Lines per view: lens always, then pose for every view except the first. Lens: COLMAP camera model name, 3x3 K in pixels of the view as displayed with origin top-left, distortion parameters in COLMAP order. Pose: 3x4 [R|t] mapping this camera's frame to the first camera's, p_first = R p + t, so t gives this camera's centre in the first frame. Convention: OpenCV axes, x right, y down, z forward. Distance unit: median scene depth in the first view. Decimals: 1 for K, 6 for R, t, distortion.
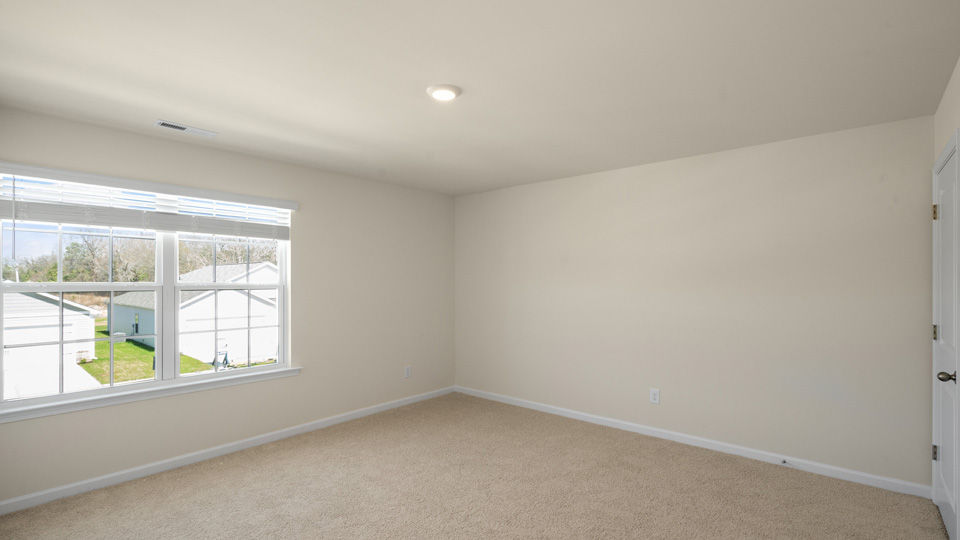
lens RADIAL K [[441.0, 0, 481.9], [0, 441.0, 273.4], [0, 0, 1]] dist [-0.001760, 0.000289]
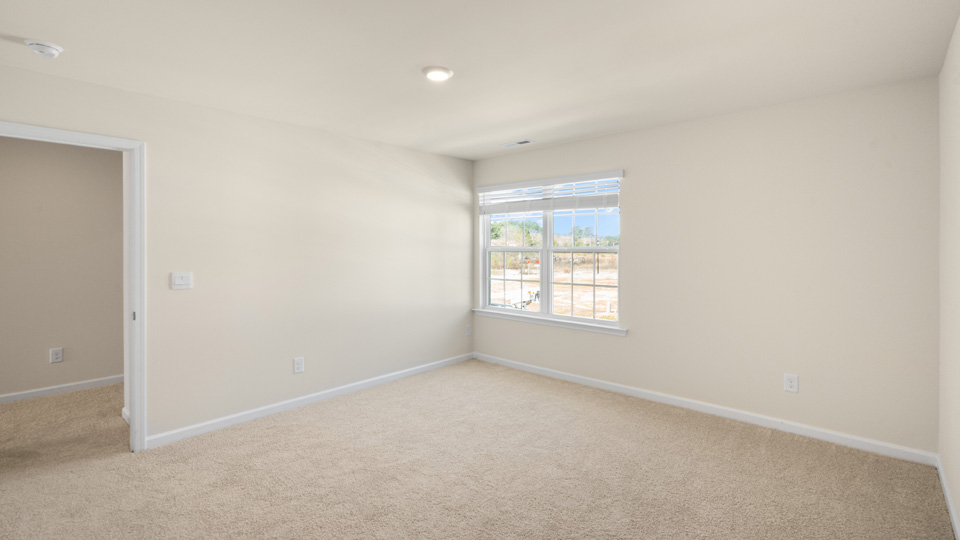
lens RADIAL K [[440.7, 0, 482.4], [0, 440.7, 247.8], [0, 0, 1]] dist [-0.002220, 0.000034]
pose [[-0.028359, 0.005372, -0.999583, 0.660062], [0.016314, 0.999855, 0.004911, 0.012178], [0.999465, -0.016168, -0.028442, 0.744437]]
